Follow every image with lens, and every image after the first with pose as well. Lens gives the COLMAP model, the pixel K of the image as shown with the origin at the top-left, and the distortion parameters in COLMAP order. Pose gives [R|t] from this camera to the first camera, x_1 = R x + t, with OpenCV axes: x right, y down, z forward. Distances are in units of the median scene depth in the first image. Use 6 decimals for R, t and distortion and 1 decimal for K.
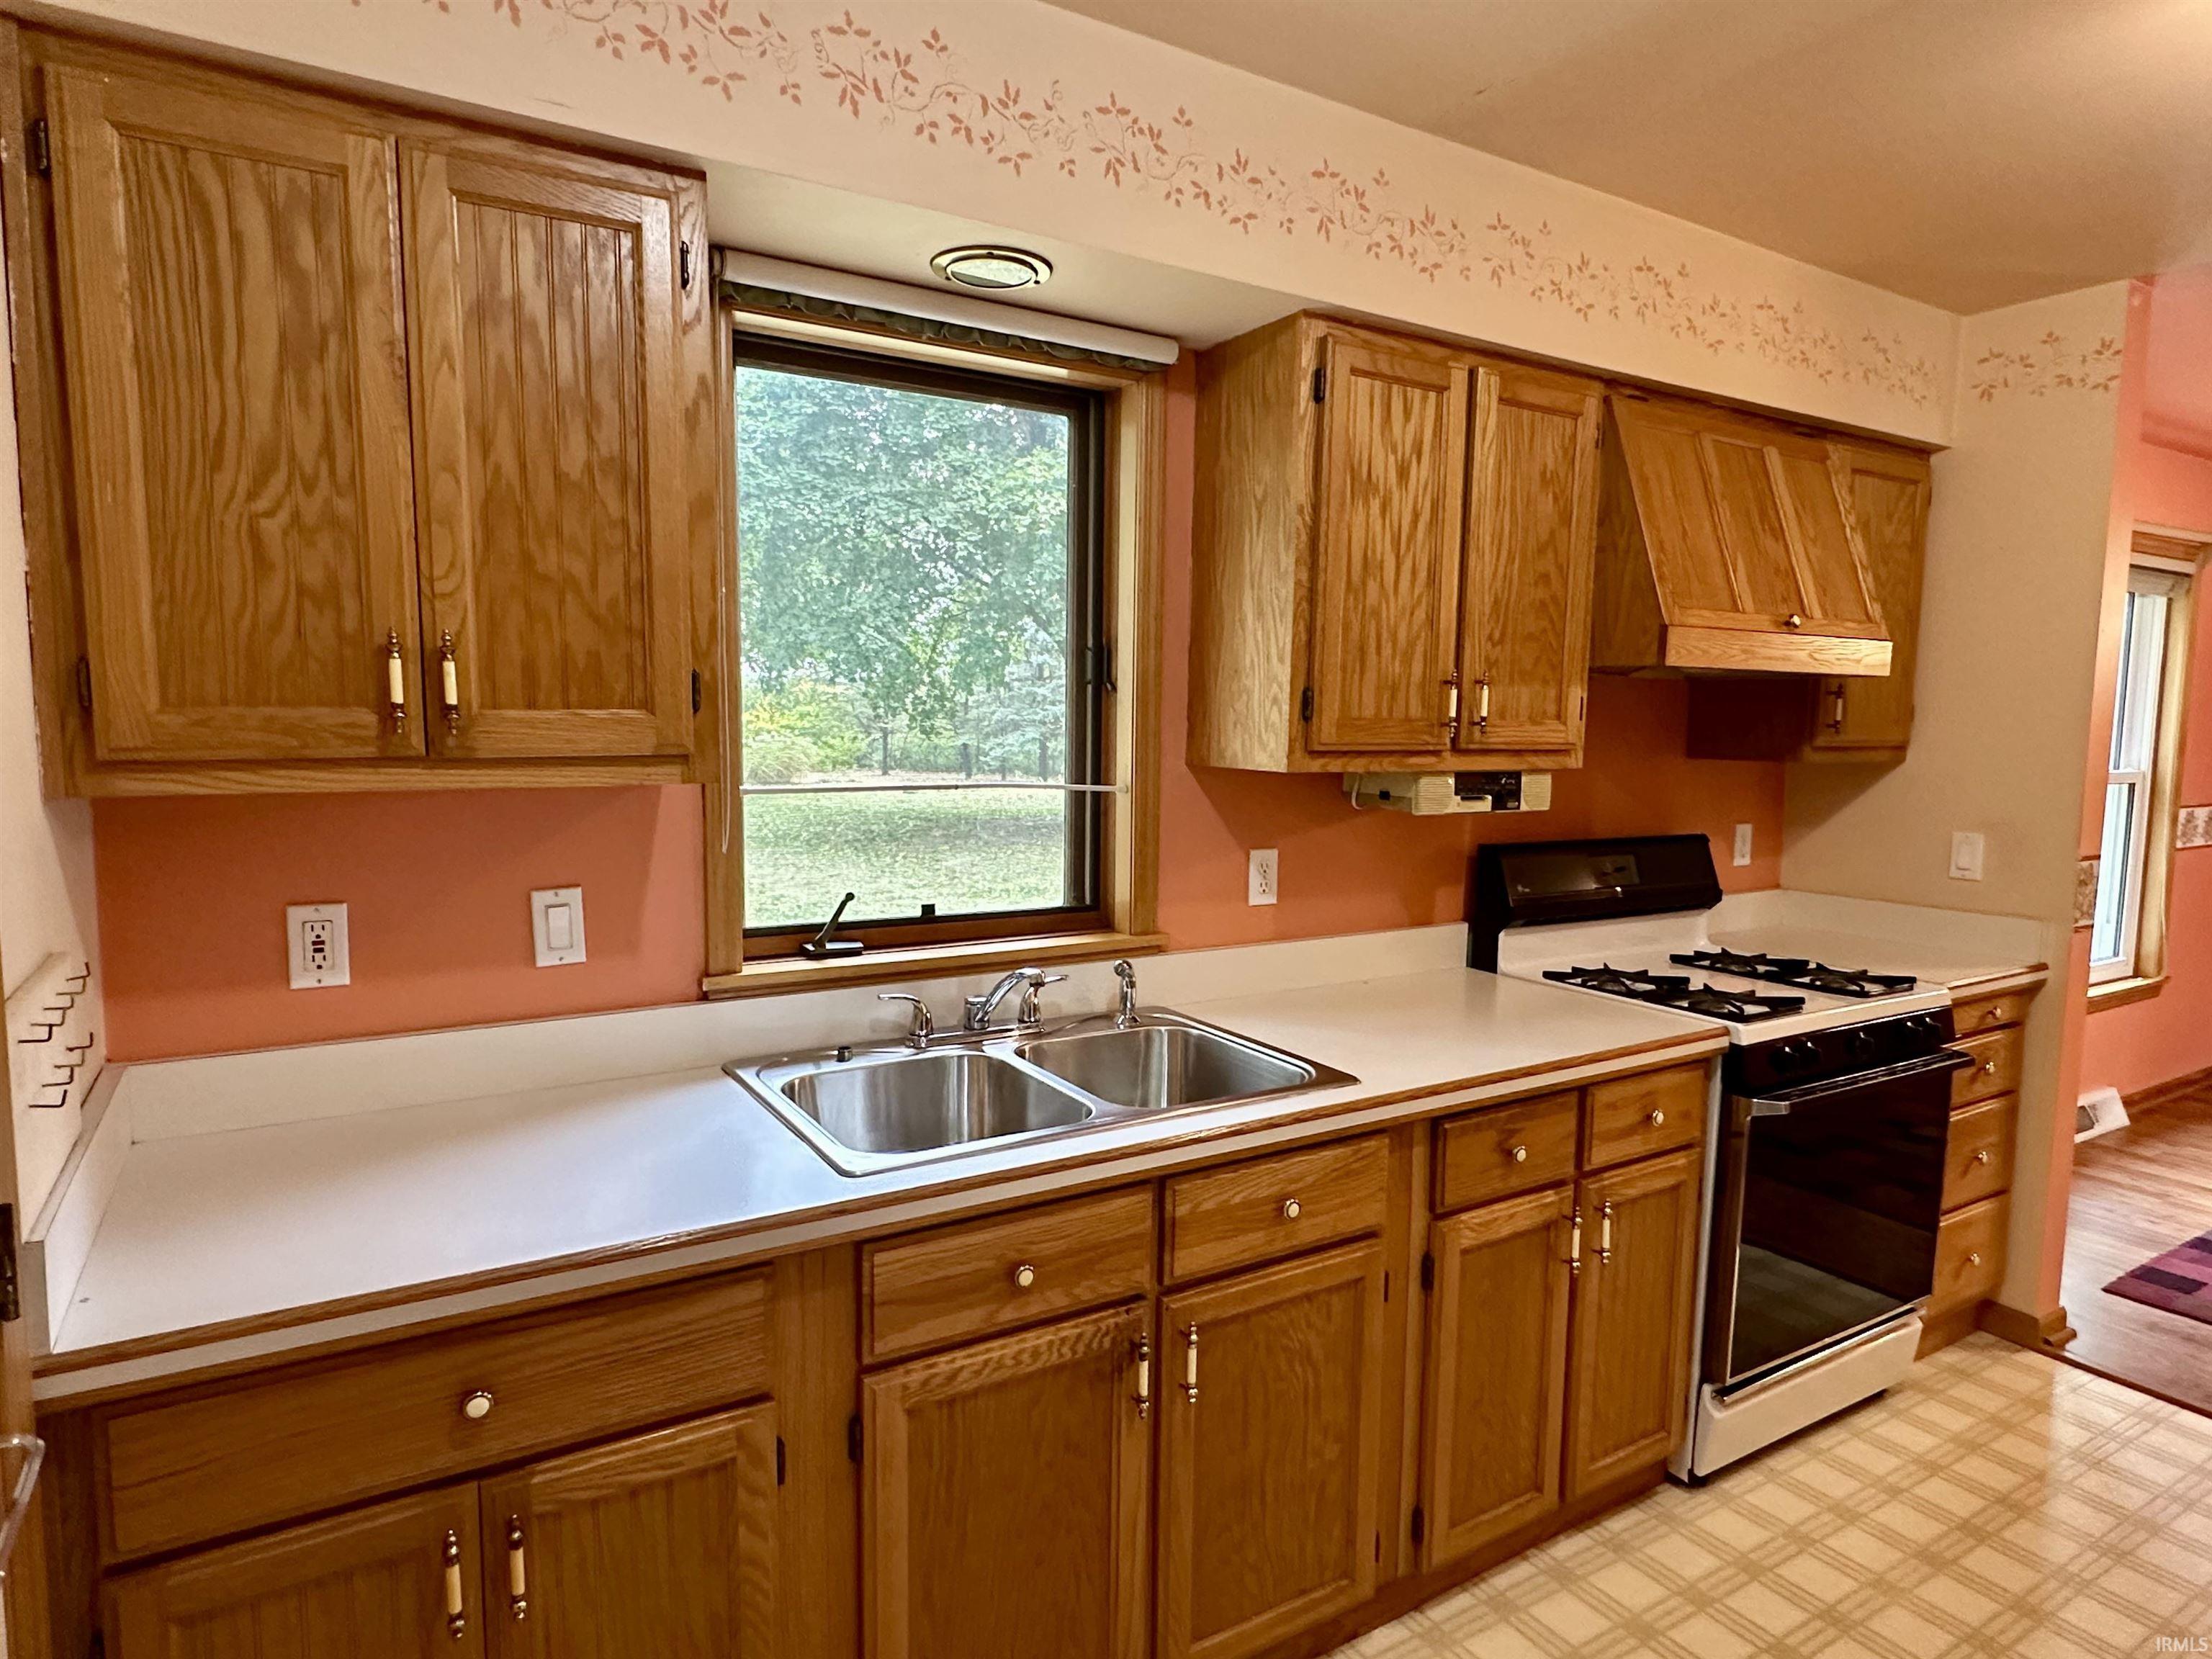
lens RADIAL K [[1280.3, 0, 1107.8], [0, 1280.3, 838.2], [0, 0, 1]] dist [-0.002875, 0.002702]
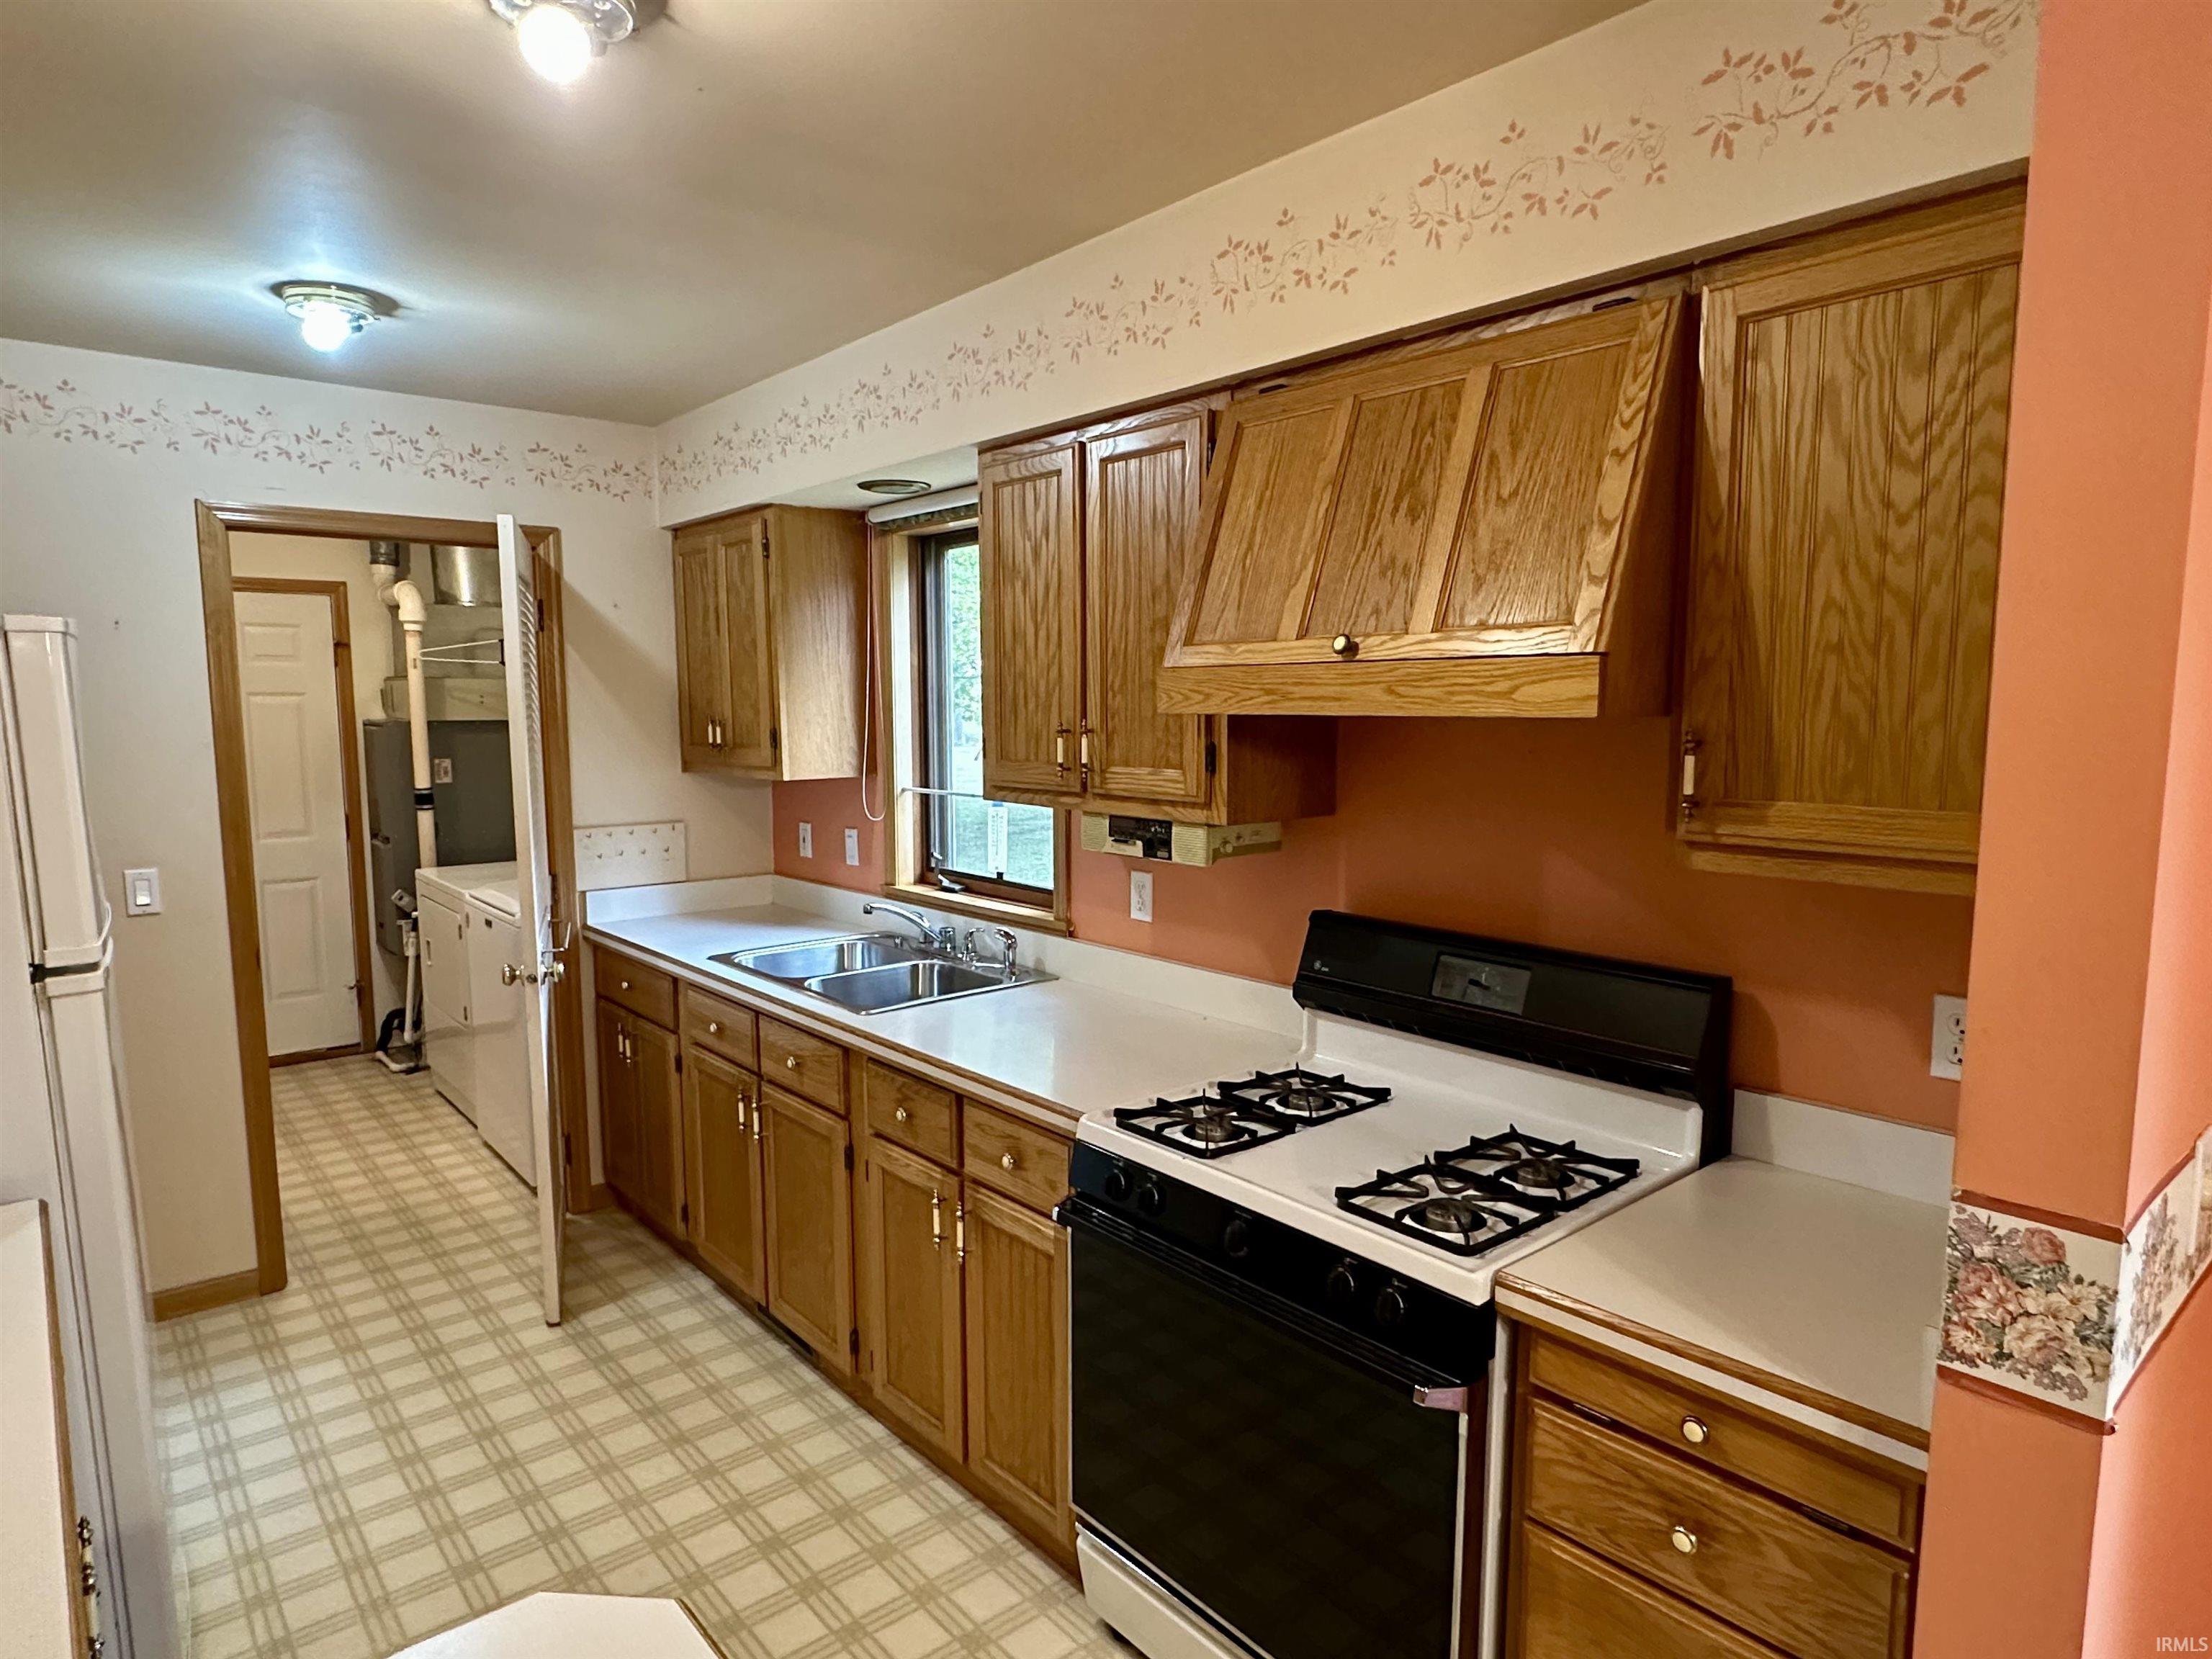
lens RADIAL K [[1280.3, 0, 1087.7], [0, 1280.3, 842.9], [0, 0, 1]] dist [-0.002875, 0.002702]
pose [[0.145754, 0.096303, -0.984623, 1.403000], [-0.094457, 0.992059, 0.083048, -0.122420], [0.984801, 0.080900, 0.153693, 0.876654]]
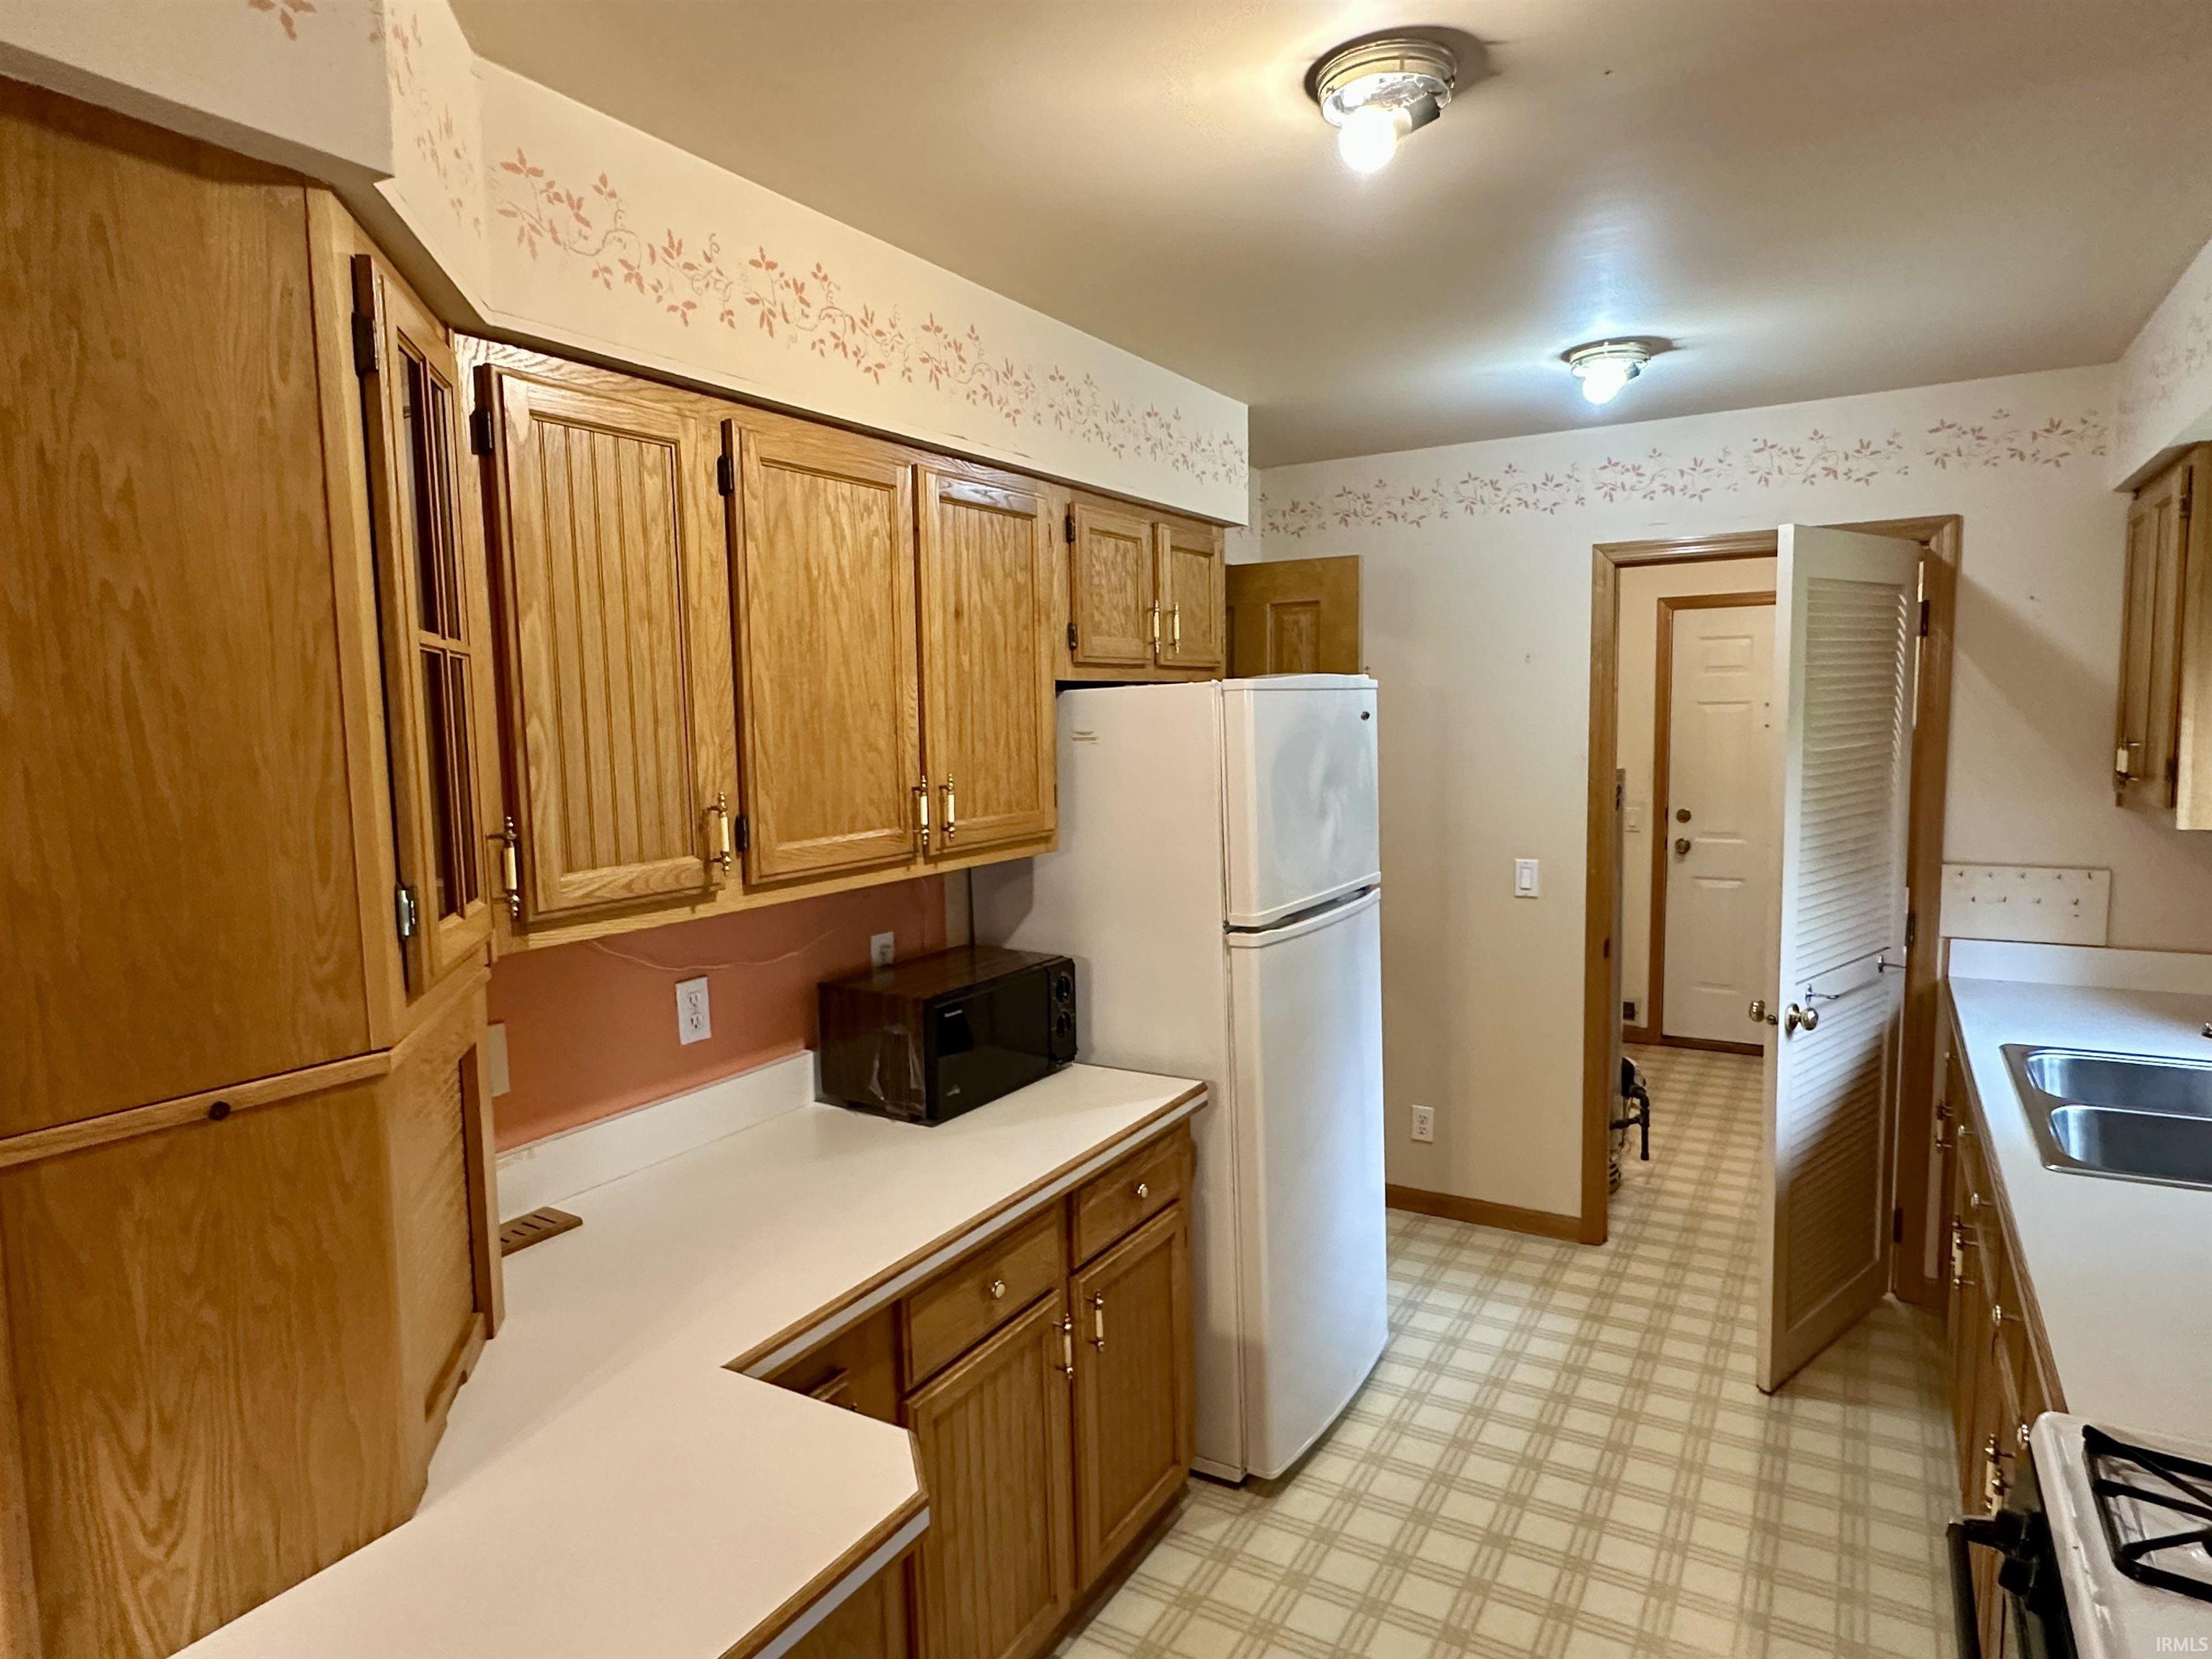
lens RADIAL K [[1280.3, 0, 1101.3], [0, 1280.3, 840.5], [0, 0, 1]] dist [-0.002875, 0.002702]
pose [[-0.887172, 0.053764, -0.458295, 1.149409], [-0.035624, 0.982244, 0.184192, -0.197218], [0.460061, 0.179737, -0.869505, 1.291383]]
